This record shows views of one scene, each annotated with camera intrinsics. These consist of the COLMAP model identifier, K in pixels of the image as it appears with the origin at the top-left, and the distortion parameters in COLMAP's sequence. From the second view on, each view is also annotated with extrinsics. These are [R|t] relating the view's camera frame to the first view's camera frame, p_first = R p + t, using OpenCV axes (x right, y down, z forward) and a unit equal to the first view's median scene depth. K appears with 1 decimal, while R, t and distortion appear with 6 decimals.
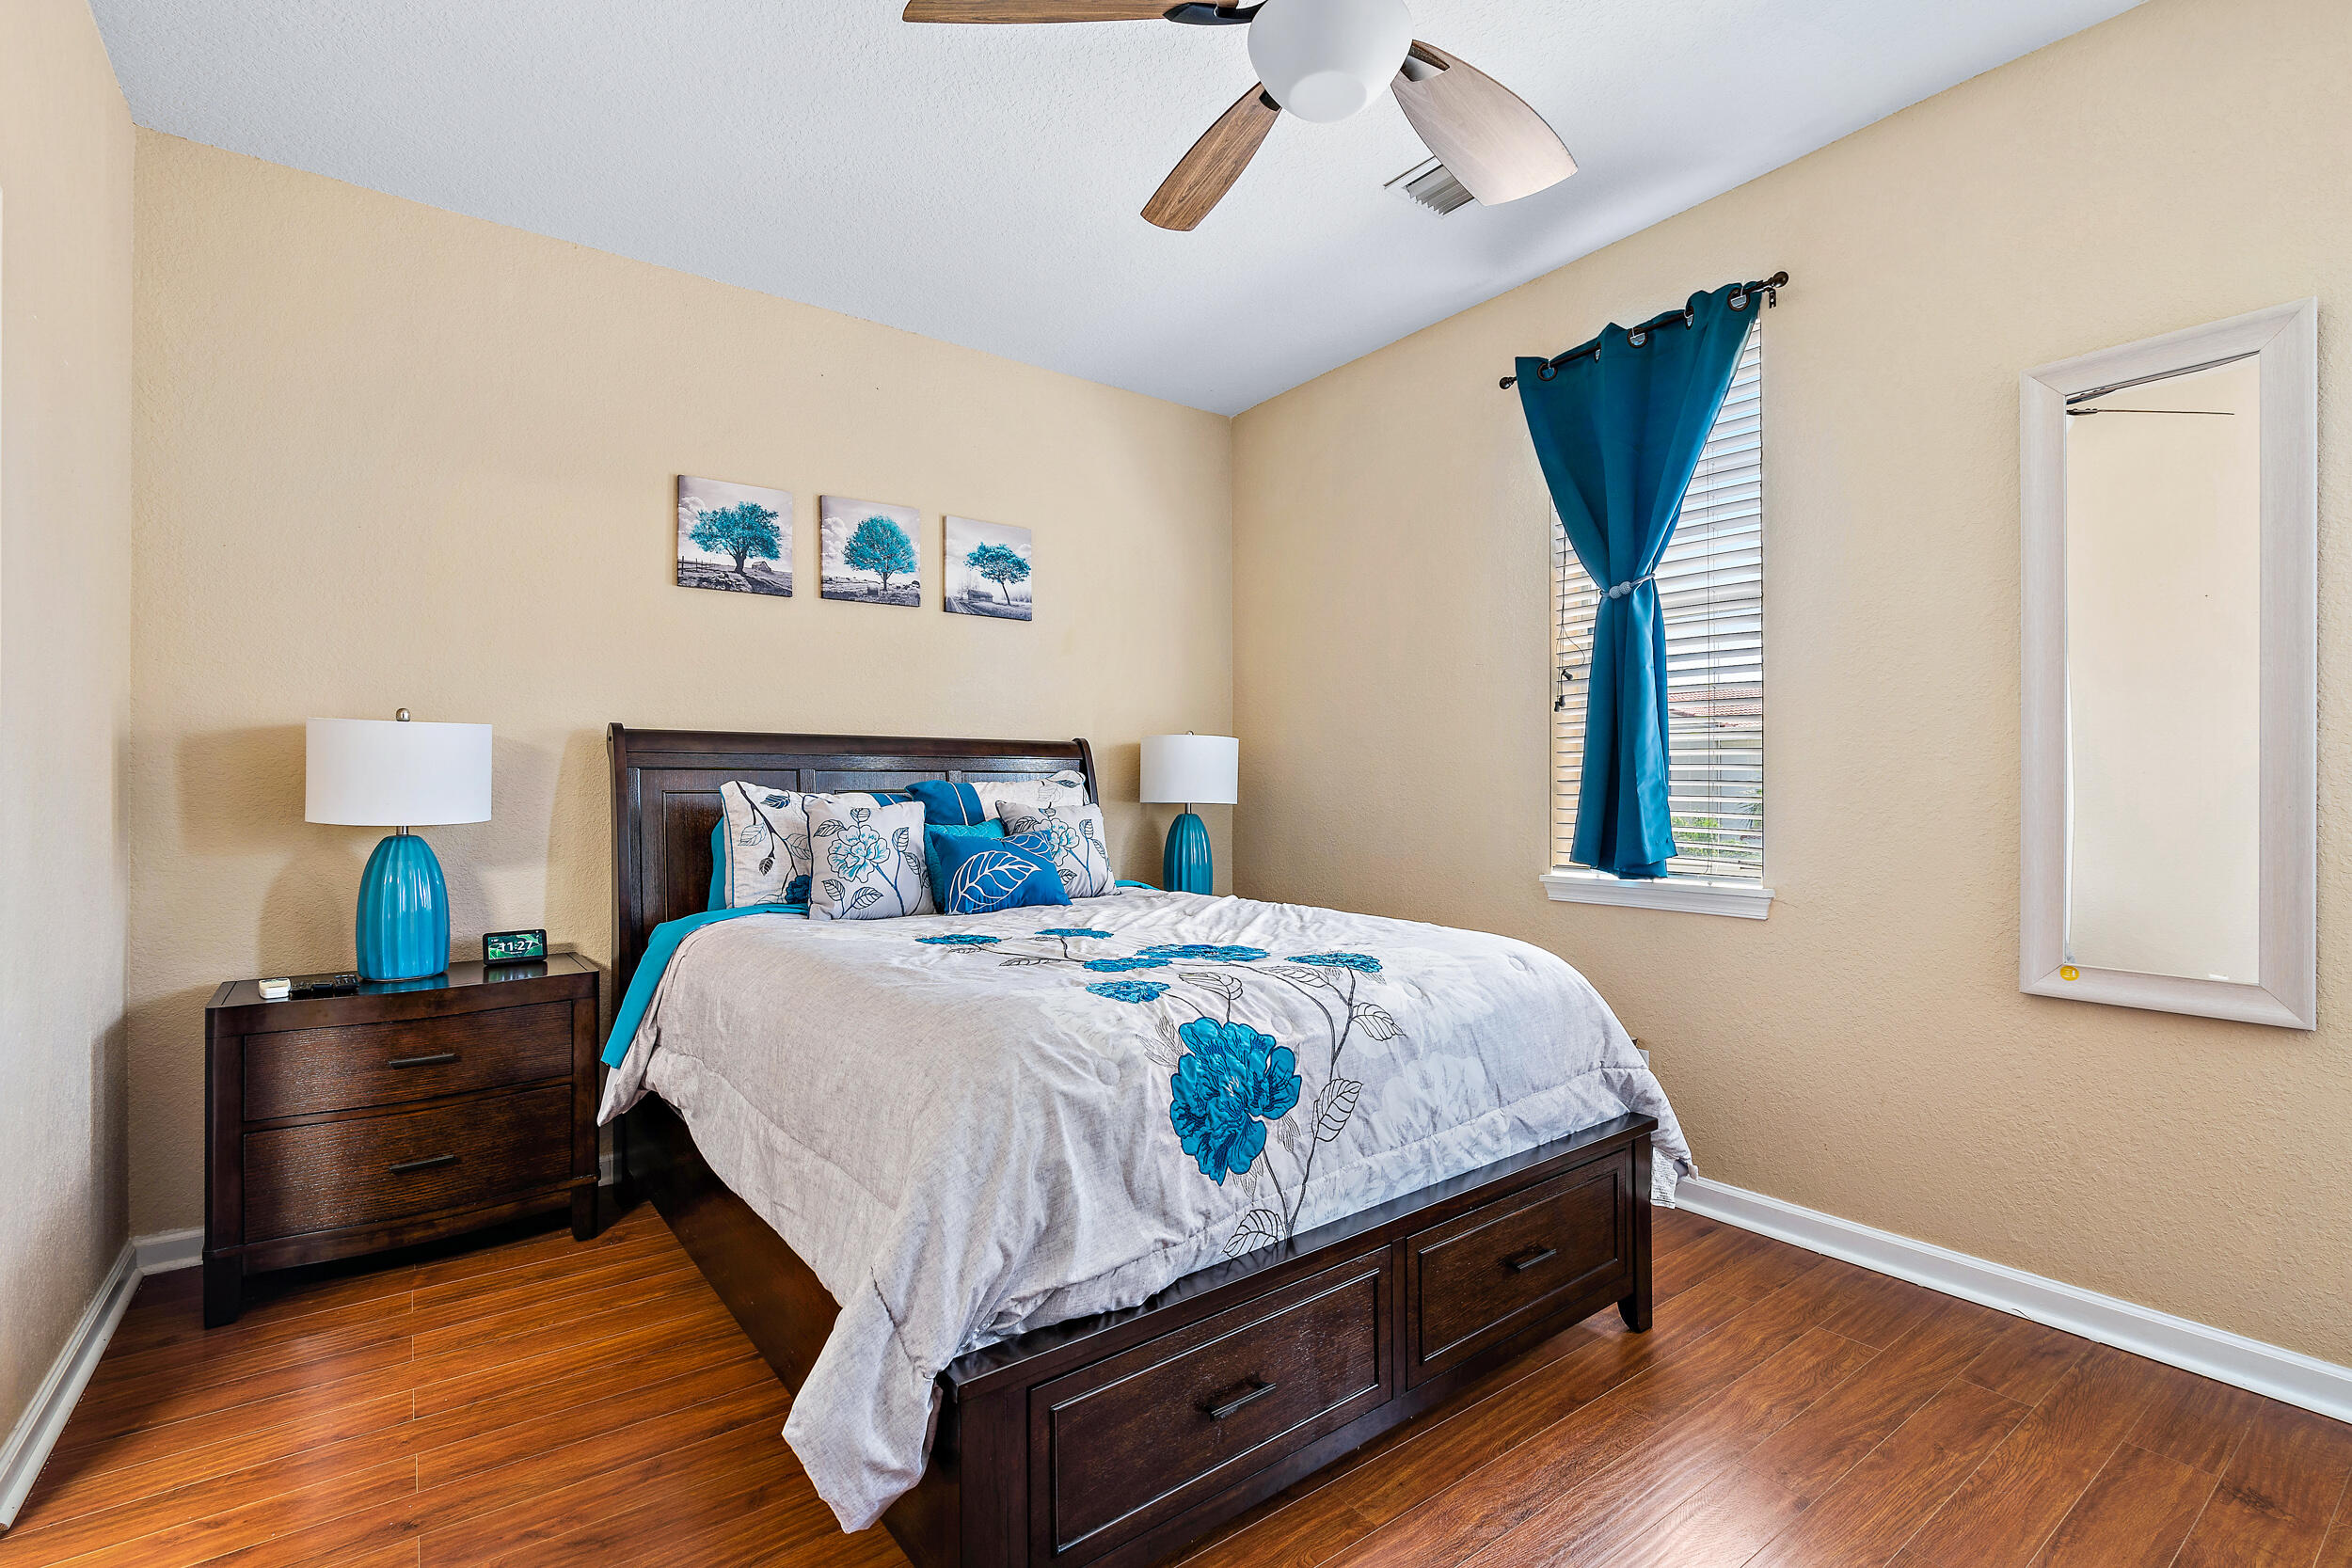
lens RADIAL K [[1075.5, 0, 1167.3], [0, 1075.5, 783.7], [0, 0, 1]] dist [-0.006352, 0.002461]
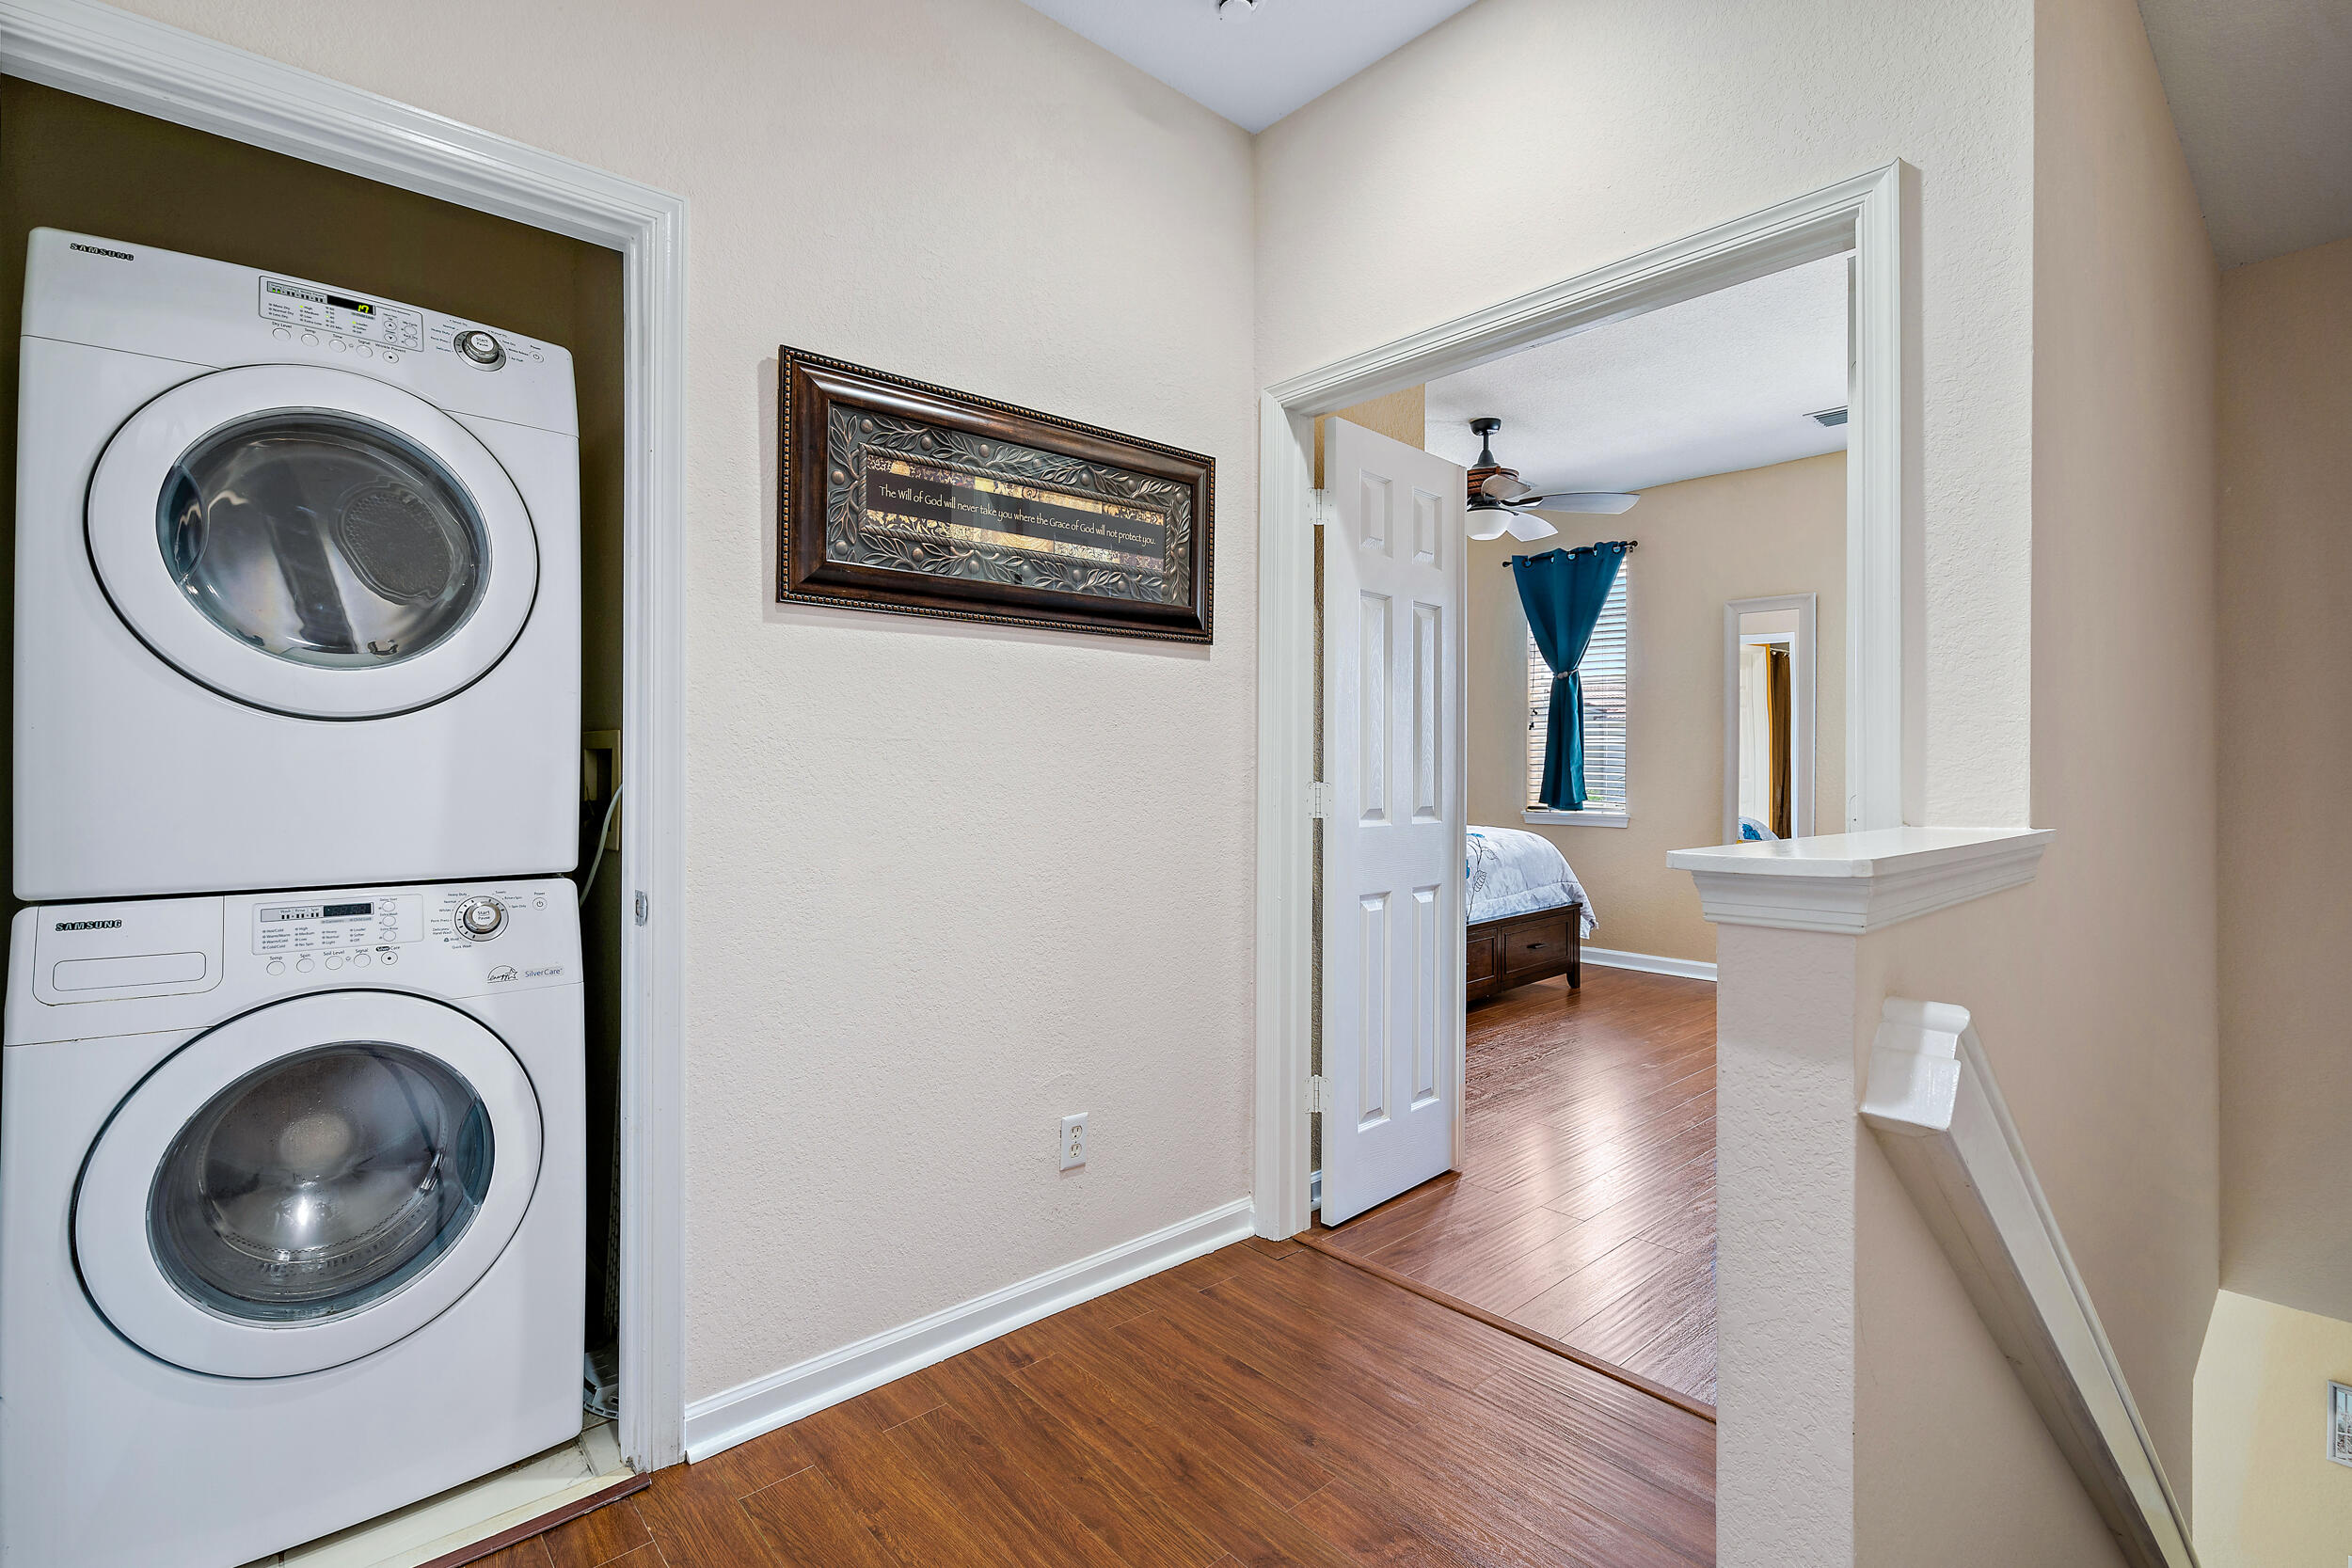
lens RADIAL K [[1075.5, 0, 1187.6], [0, 1075.5, 752.7], [0, 0, 1]] dist [-0.006352, 0.002461]
pose [[0.994565, 0.006994, 0.103884, -0.661292], [-0.006733, 0.999973, -0.002869, -0.018743], [-0.103901, 0.002154, 0.994585, -1.277483]]
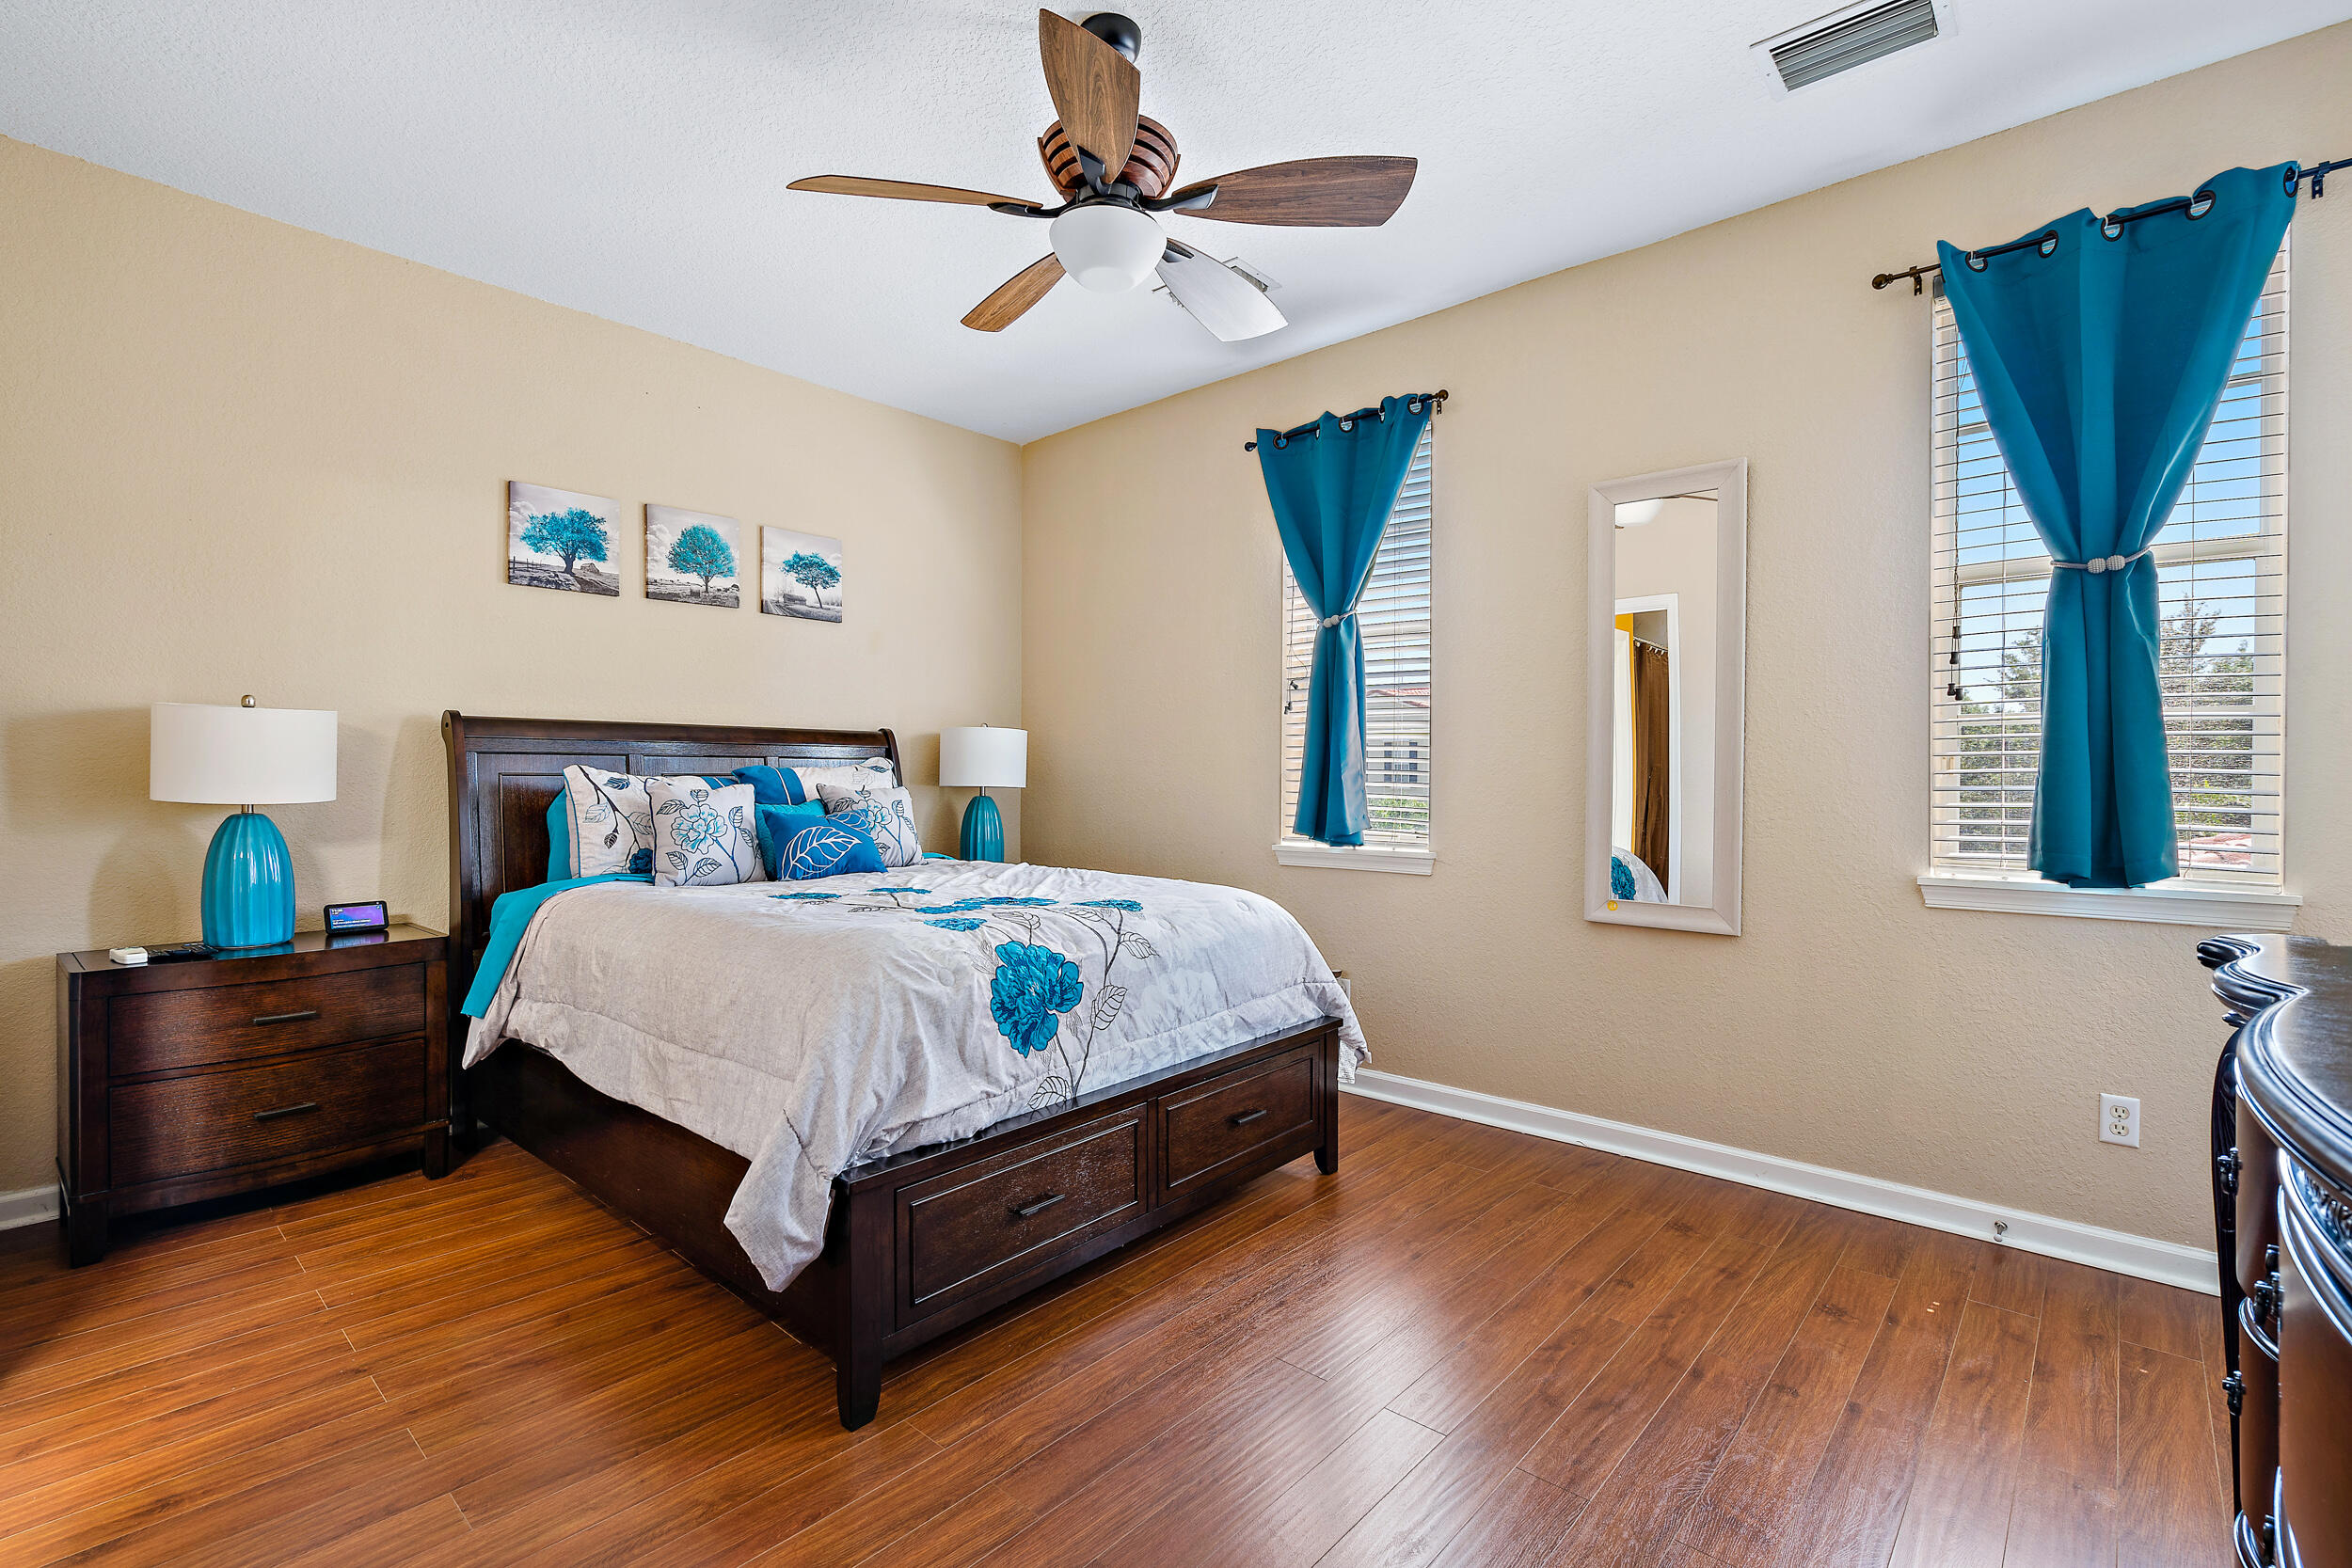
lens RADIAL K [[1075.5, 0, 1185.5], [0, 1075.5, 779.2], [0, 0, 1]] dist [-0.006352, 0.002461]
pose [[0.975149, 0.004827, 0.221497, -0.038574], [-0.006880, 0.999940, 0.008500, -0.001659], [-0.221442, -0.009813, 0.975124, -0.263638]]
